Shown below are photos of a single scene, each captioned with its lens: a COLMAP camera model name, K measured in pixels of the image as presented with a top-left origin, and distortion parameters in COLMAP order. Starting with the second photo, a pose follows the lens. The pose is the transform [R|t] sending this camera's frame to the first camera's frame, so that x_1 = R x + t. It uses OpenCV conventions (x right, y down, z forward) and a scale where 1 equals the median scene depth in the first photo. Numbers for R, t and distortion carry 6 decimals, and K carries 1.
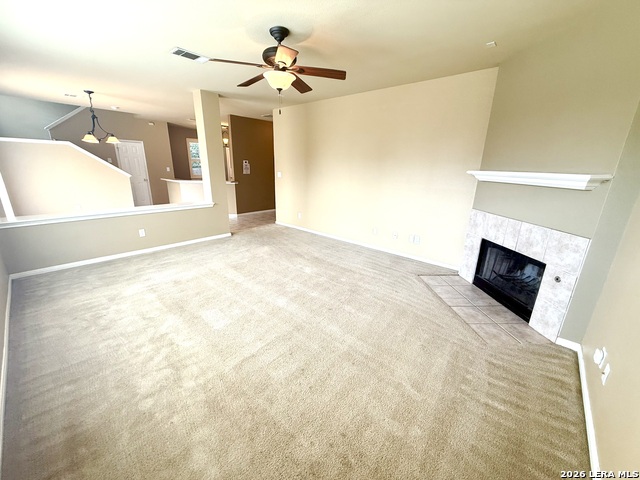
lens RADIAL K [[254.7, 0, 320.0], [0, 254.7, 240.0], [0, 0, 1]] dist [-0.001015, 0.000234]
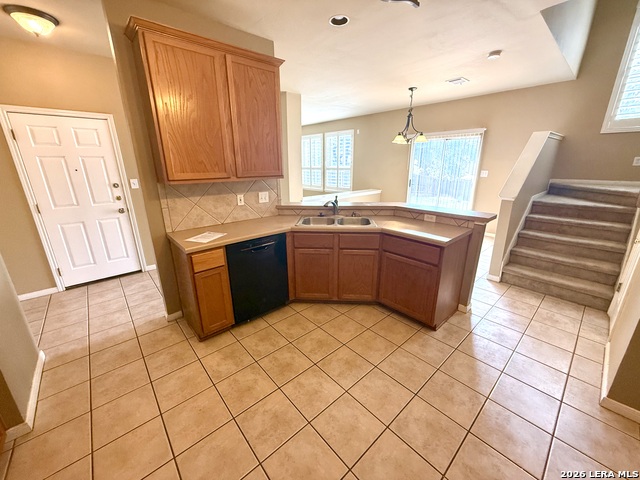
lens RADIAL K [[254.7, 0, 320.0], [0, 254.7, 240.0], [0, 0, 1]] dist [-0.001015, 0.000234]
pose [[-0.994040, -0.042658, 0.100323, -0.667856], [0.020565, 0.830365, 0.556840, -0.625650], [-0.107059, 0.555584, -0.824539, 2.042080]]
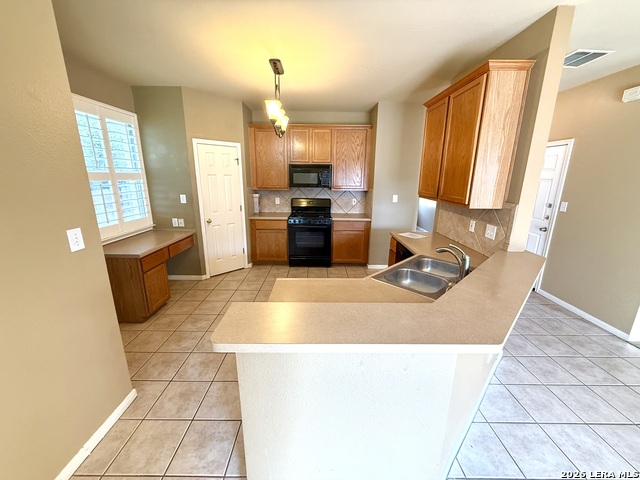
lens RADIAL K [[254.7, 0, 320.0], [0, 254.7, 240.0], [0, 0, 1]] dist [-0.001015, 0.000234]
pose [[0.739340, -0.174009, 0.650459, -1.014118], [0.194805, 0.979995, 0.040743, -0.443740], [-0.644536, 0.096590, 0.758448, 1.353338]]
